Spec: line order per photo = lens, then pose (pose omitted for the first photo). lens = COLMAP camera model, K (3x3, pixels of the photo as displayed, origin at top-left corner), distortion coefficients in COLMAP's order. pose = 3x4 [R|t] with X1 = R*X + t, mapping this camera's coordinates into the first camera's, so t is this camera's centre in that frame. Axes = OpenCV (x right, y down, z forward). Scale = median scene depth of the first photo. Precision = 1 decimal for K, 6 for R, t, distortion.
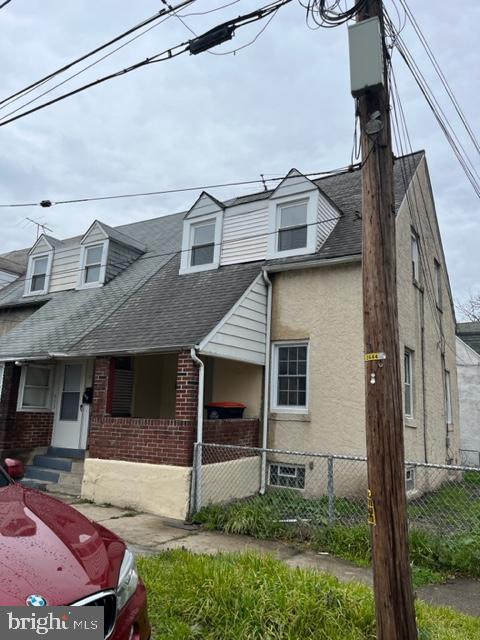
lens RADIAL K [[483.3, 0, 243.0], [0, 483.3, 323.7], [0, 0, 1]] dist [0.058160, -0.075607]
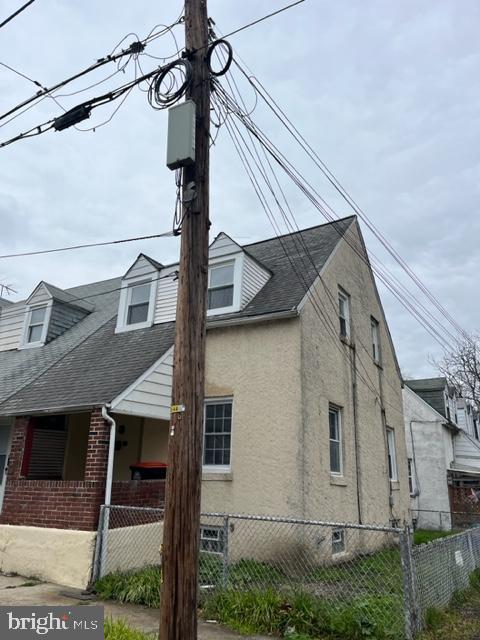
lens RADIAL K [[483.3, 0, 235.5], [0, 483.3, 323.0], [0, 0, 1]] dist [0.058160, -0.075607]
pose [[0.999690, -0.007283, 0.023807, 0.125853], [0.010130, 0.992507, -0.121765, 0.004402], [-0.022741, 0.121969, 0.992273, -0.015992]]
